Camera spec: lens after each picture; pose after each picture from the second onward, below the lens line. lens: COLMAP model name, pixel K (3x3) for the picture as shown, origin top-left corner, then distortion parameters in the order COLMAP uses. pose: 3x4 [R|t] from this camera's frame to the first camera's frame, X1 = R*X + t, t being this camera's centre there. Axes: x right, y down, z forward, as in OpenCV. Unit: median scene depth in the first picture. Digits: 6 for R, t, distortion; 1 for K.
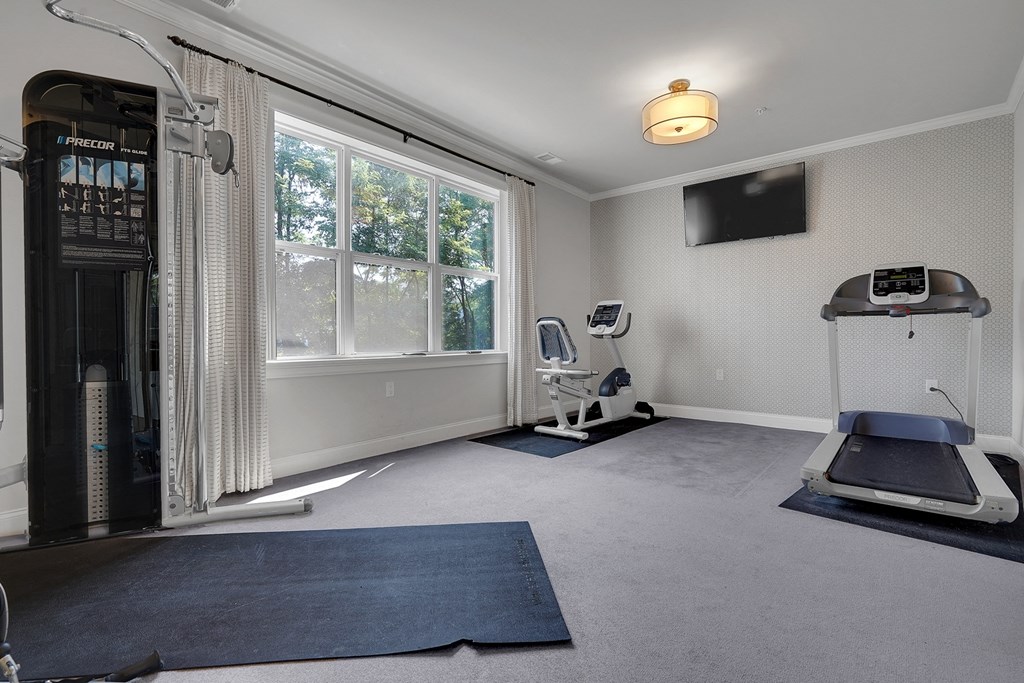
lens RADIAL K [[465.7, 0, 513.2], [0, 465.7, 337.3], [0, 0, 1]] dist [-0.002867, 0.000354]
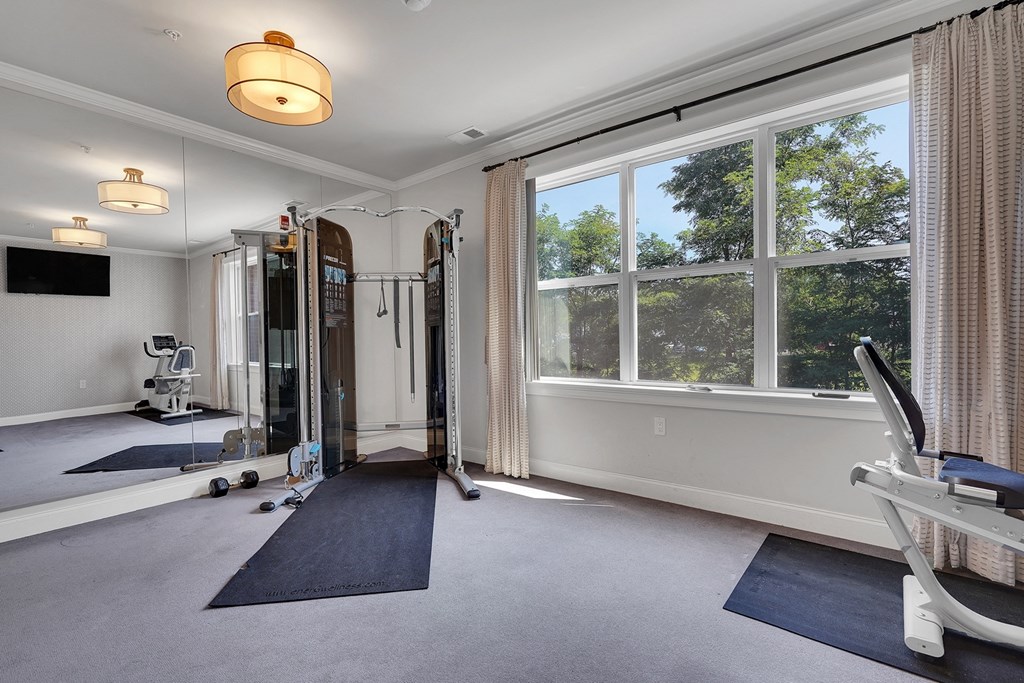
lens RADIAL K [[465.7, 0, 513.0], [0, 465.7, 350.9], [0, 0, 1]] dist [-0.002867, 0.000354]
pose [[0.032452, 0.000206, -0.999473, 0.604577], [-0.010401, 0.999946, -0.000132, -0.022213], [0.999419, 0.010400, 0.032452, 0.756104]]
